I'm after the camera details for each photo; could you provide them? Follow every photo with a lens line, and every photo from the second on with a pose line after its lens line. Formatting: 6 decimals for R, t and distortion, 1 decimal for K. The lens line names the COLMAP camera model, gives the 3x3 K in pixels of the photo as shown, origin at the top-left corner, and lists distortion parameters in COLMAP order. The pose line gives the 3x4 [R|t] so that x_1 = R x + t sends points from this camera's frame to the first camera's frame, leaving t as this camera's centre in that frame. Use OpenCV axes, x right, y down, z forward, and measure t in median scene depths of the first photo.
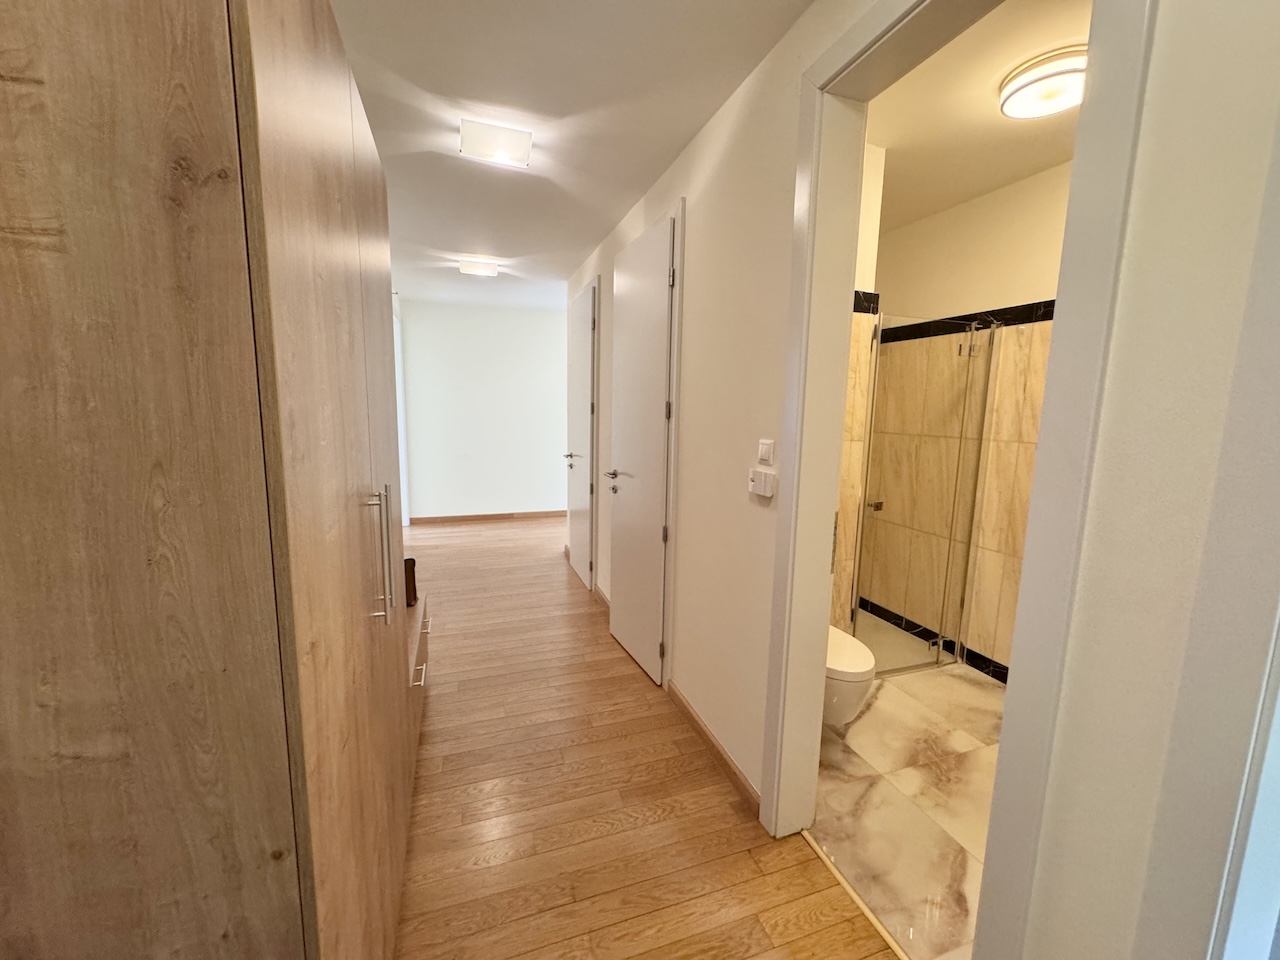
lens RADIAL K [[511.9, 0, 639.4], [0, 511.9, 477.4], [0, 0, 1]] dist [-0.002288, 0.000160]
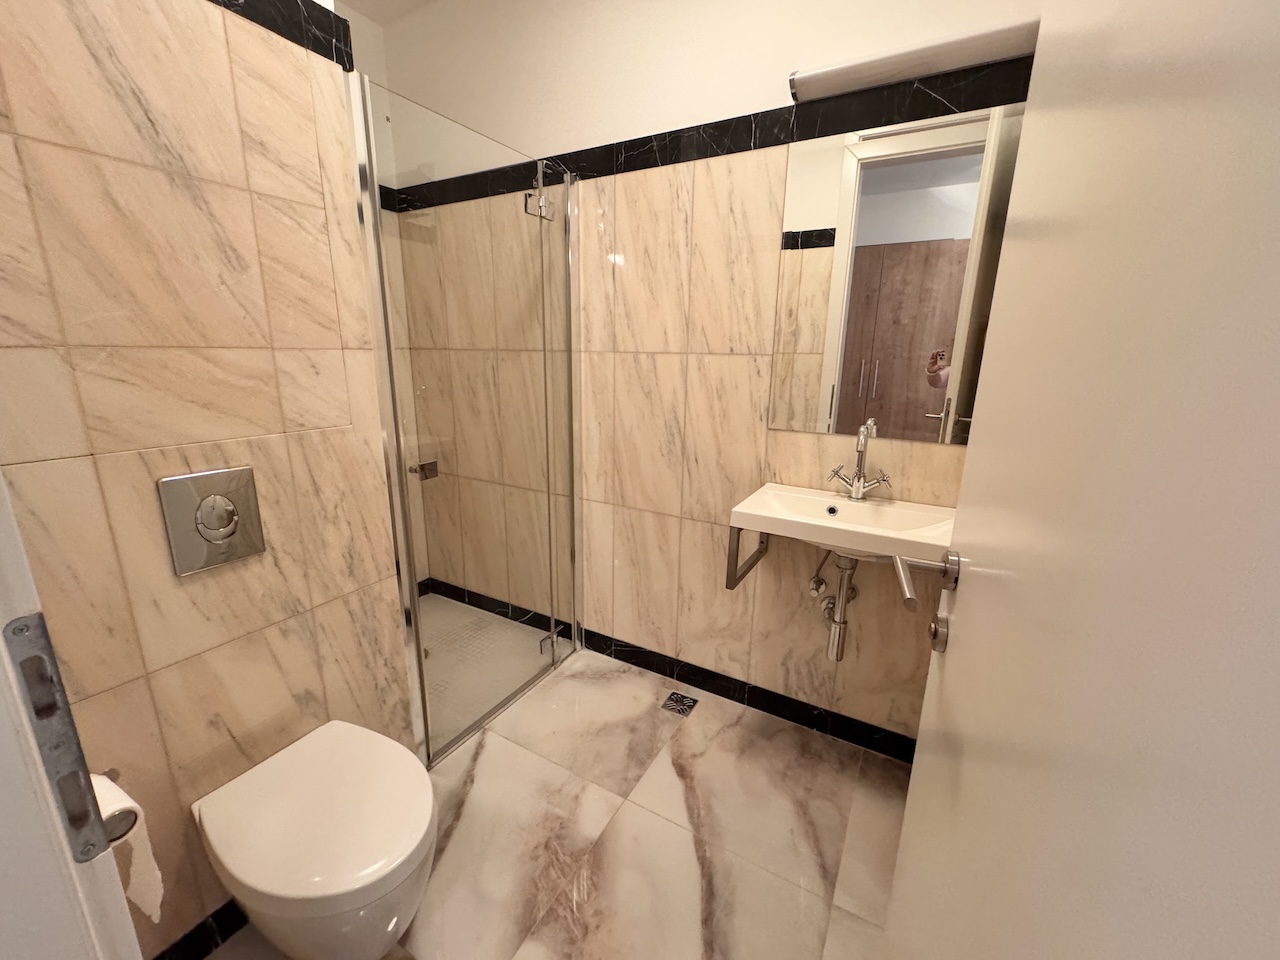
lens RADIAL K [[511.9, 0, 639.4], [0, 511.9, 477.4], [0, 0, 1]] dist [-0.002288, 0.000160]
pose [[0.755174, -0.165276, 0.634346, 0.265847], [0.089621, 0.984638, 0.149852, 0.000664], [-0.649369, -0.056314, 0.758386, 0.395744]]
